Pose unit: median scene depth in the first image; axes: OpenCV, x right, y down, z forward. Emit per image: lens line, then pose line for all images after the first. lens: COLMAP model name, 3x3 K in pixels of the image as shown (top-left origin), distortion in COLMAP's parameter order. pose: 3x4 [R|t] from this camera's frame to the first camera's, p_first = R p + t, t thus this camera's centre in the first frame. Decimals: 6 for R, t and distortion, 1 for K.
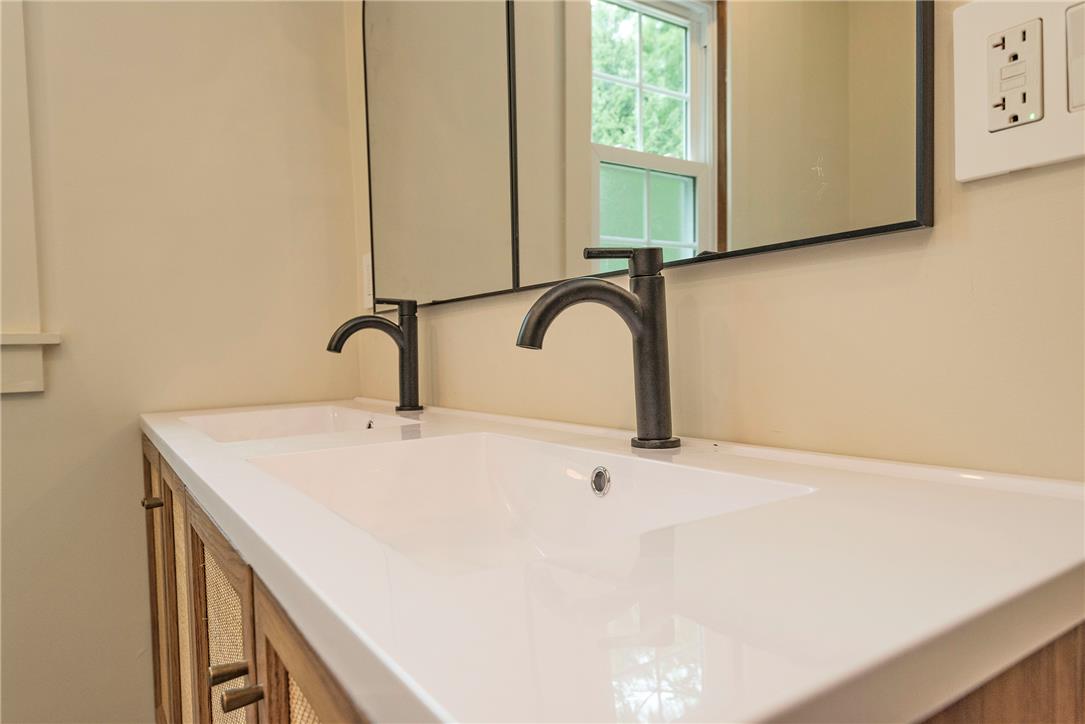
lens RADIAL K [[677.8, 0, 542.5], [0, 677.8, 362.0], [0, 0, 1]] dist [0.000208, -0.000033]
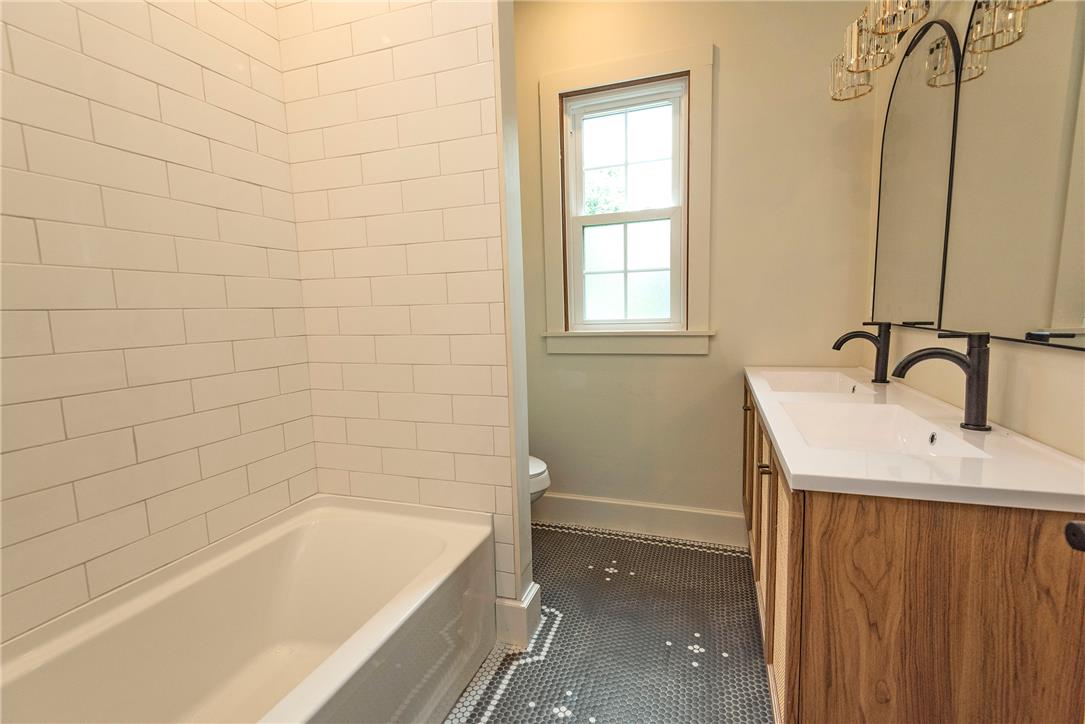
lens RADIAL K [[489.2, 0, 546.8], [0, 489.2, 364.9], [0, 0, 1]] dist [0.029465, -0.014590]
pose [[0.609173, 0.109428, -0.785452, 0.358956], [-0.008986, 0.991323, 0.131140, -0.171062], [0.792987, -0.072828, 0.604870, -0.630331]]
